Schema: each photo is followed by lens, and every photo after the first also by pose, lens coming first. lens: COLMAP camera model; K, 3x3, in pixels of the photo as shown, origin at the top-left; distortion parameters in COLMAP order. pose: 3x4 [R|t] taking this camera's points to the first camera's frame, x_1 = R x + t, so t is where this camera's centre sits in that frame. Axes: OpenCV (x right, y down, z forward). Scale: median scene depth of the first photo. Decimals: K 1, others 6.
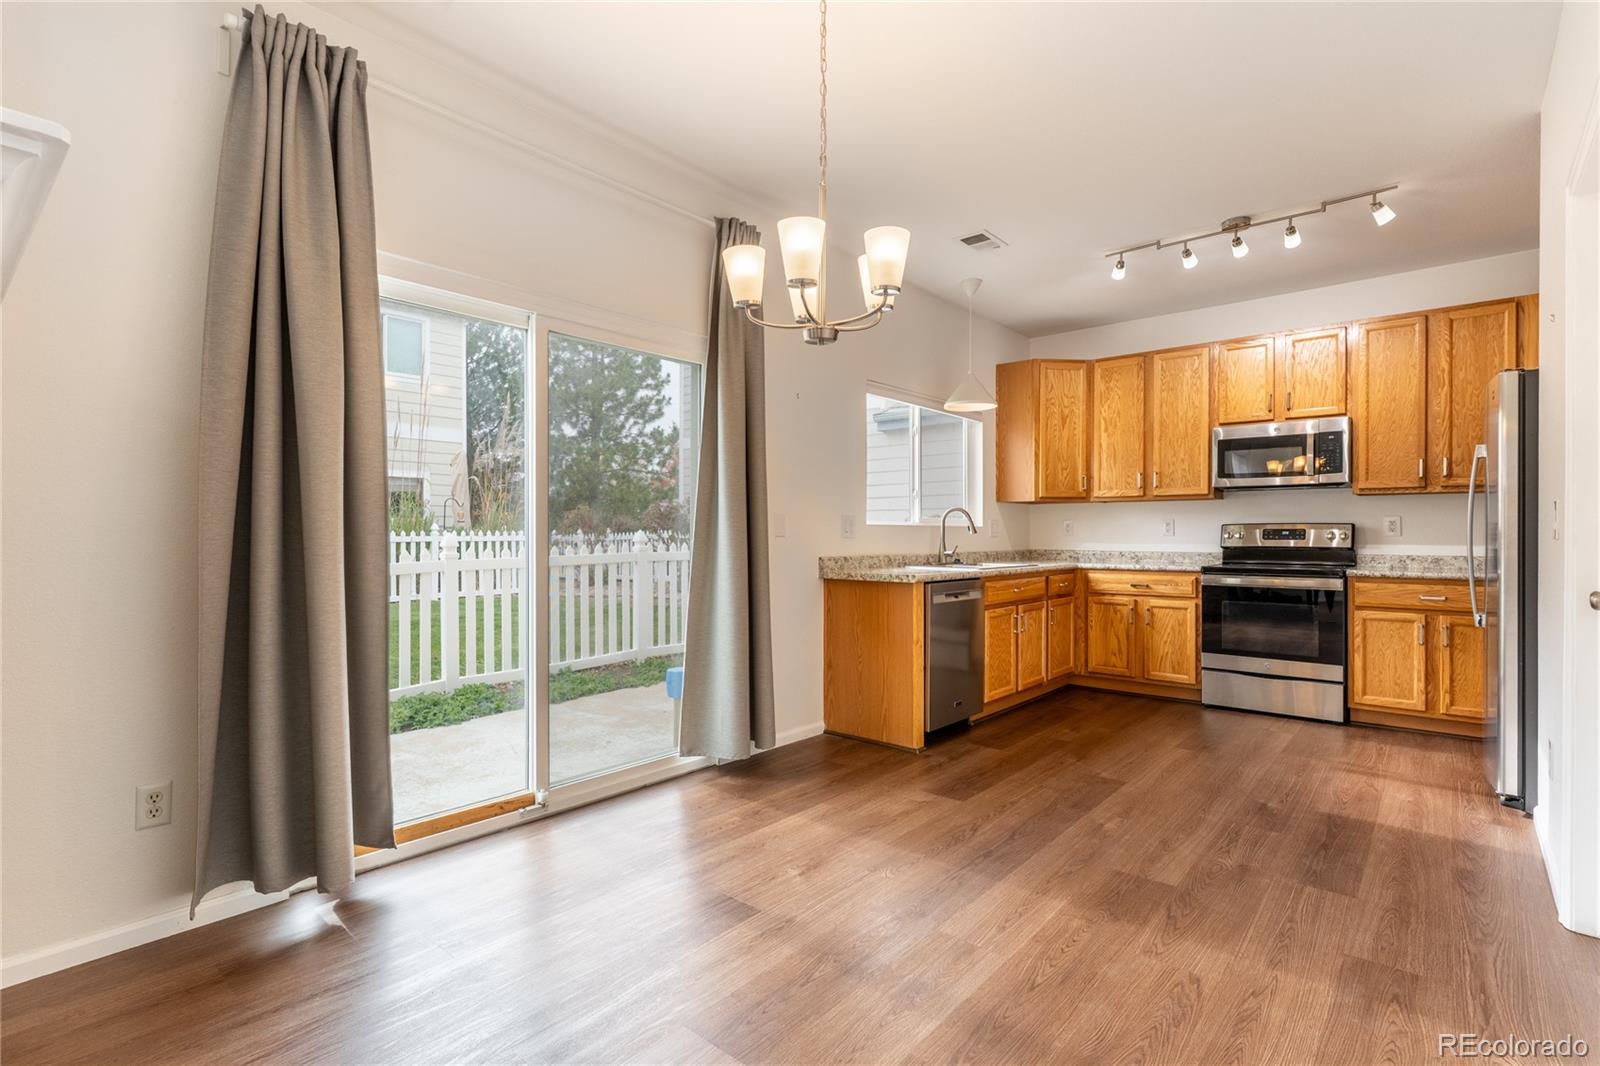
lens RADIAL K [[759.6, 0, 806.7], [0, 759.6, 536.1], [0, 0, 1]] dist [-0.000814, 0.002952]
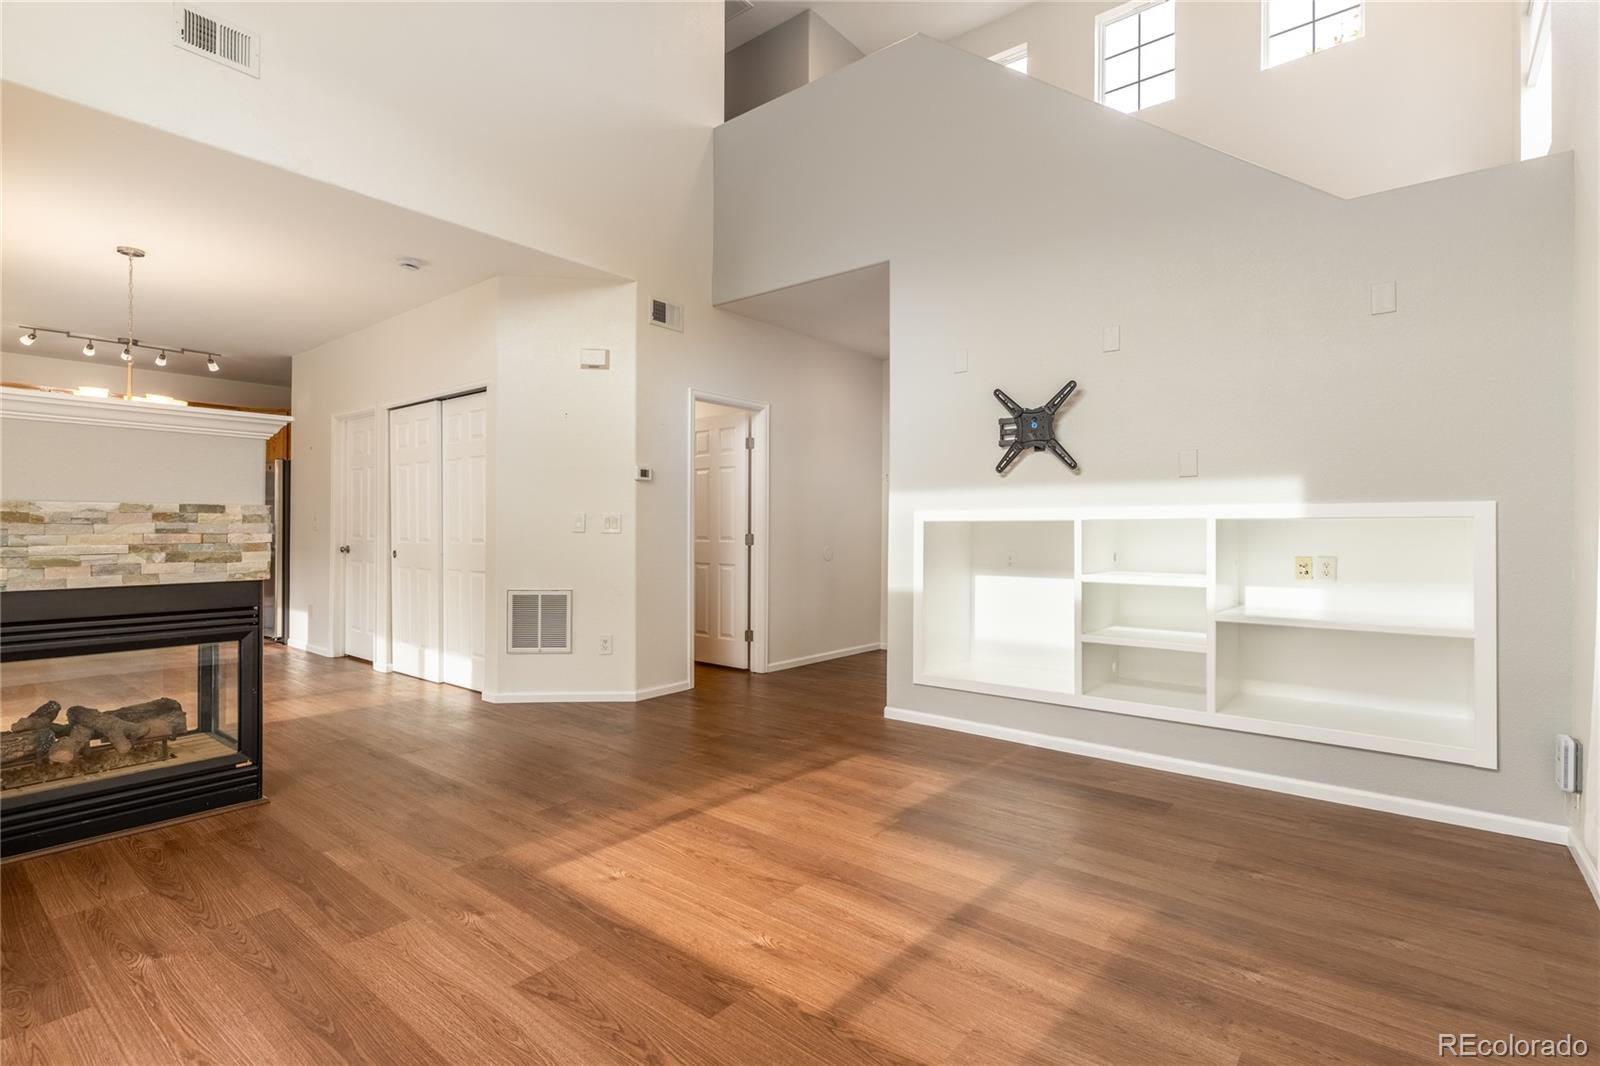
lens RADIAL K [[759.6, 0, 796.0], [0, 759.6, 529.2], [0, 0, 1]] dist [-0.000814, 0.002952]
pose [[-0.026249, -0.000004, 0.999655, -0.979245], [-0.004822, 0.999988, -0.000122, -0.005227], [-0.999644, -0.004823, -0.026249, -0.361583]]
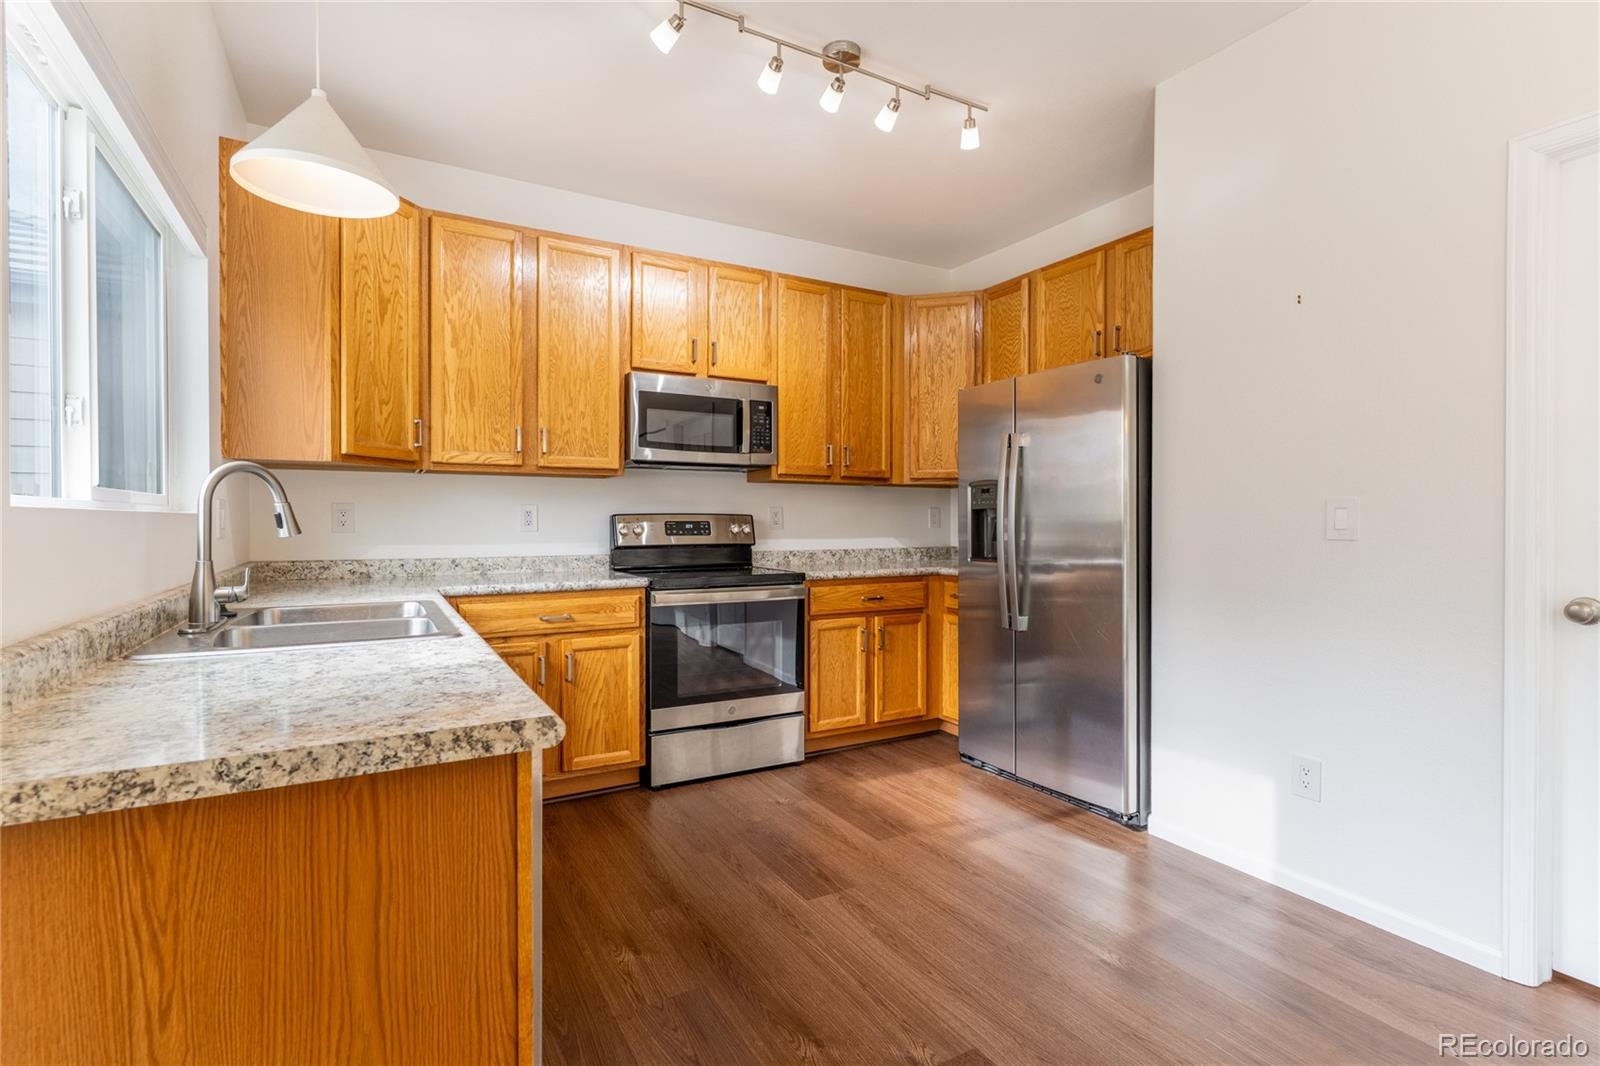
lens RADIAL K [[759.6, 0, 793.8], [0, 759.6, 527.4], [0, 0, 1]] dist [-0.000814, 0.002952]
pose [[0.345740, -0.010620, 0.938270, -0.055164], [0.001660, 0.999941, 0.010707, -0.011996], [-0.938329, -0.002144, 0.345738, 0.695948]]
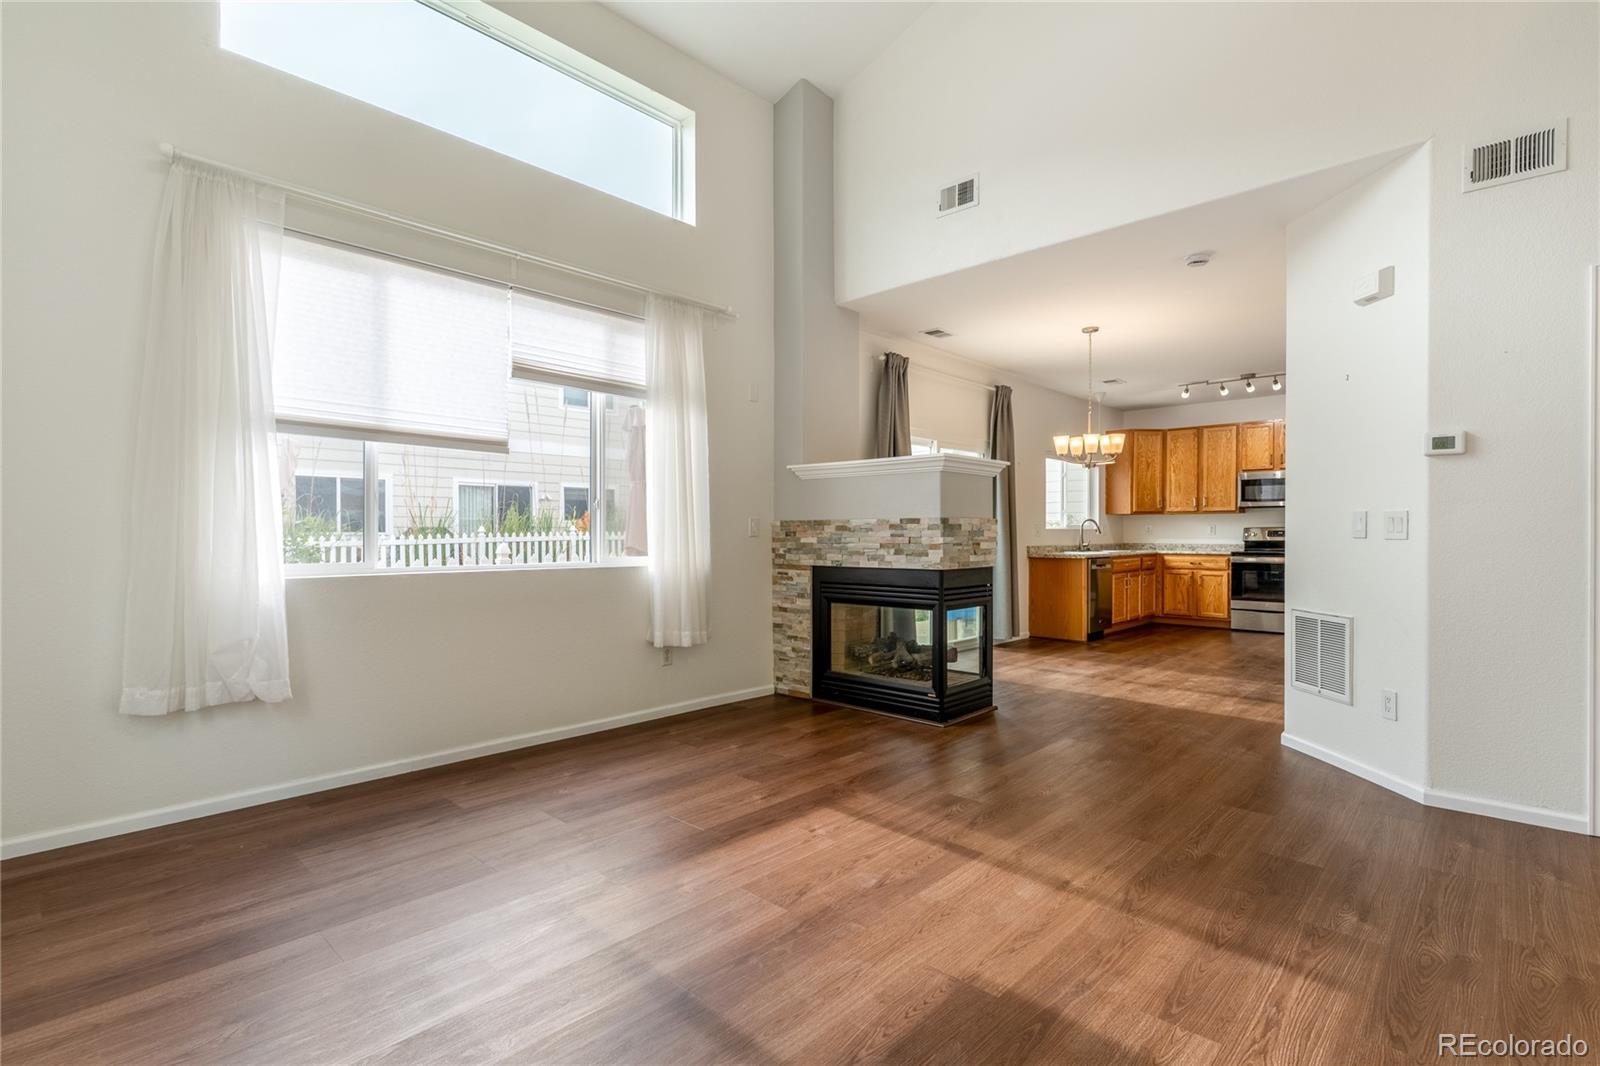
lens RADIAL K [[759.6, 0, 804.8], [0, 759.6, 537.6], [0, 0, 1]] dist [-0.000814, 0.002952]
pose [[0.999007, -0.000504, -0.044550, -0.422616], [0.000753, 0.999984, 0.005576, -0.004329], [0.044547, -0.005604, 0.998992, -0.870908]]
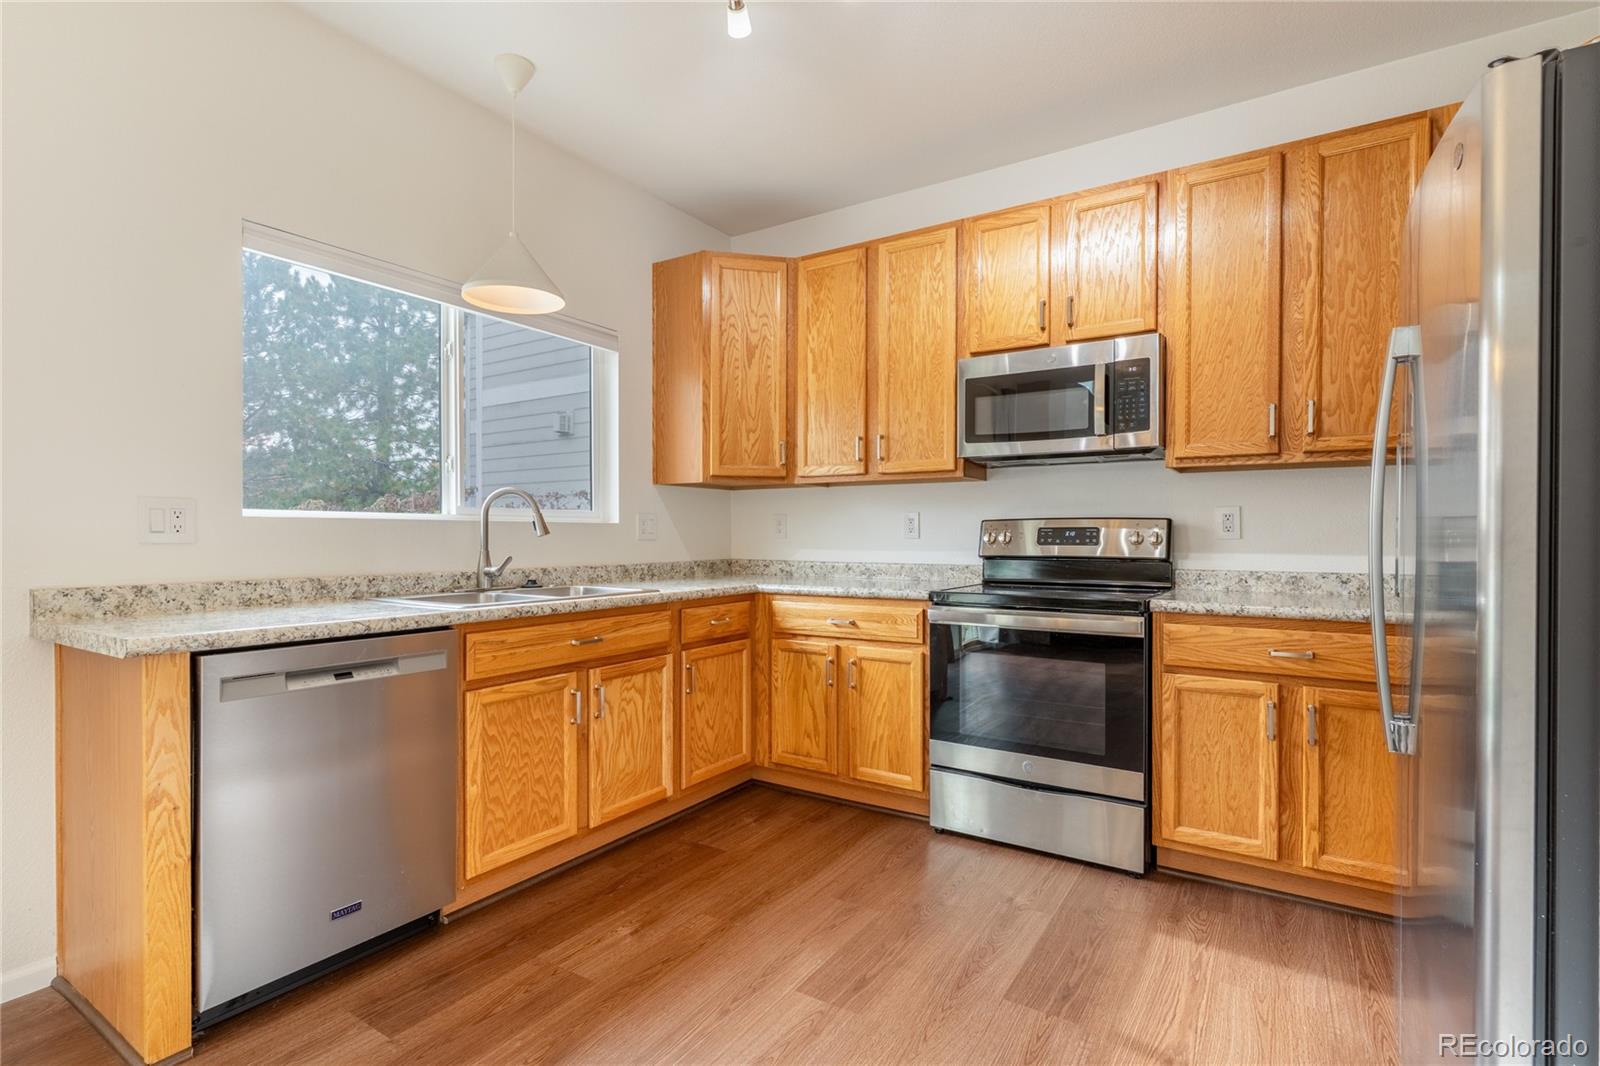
lens RADIAL K [[759.6, 0, 810.9], [0, 759.6, 545.2], [0, 0, 1]] dist [-0.000814, 0.002952]
pose [[0.990137, -0.002076, 0.140086, 0.368695], [0.000638, 0.999947, 0.010309, -0.001558], [-0.140100, -0.010118, 0.990086, 0.462248]]
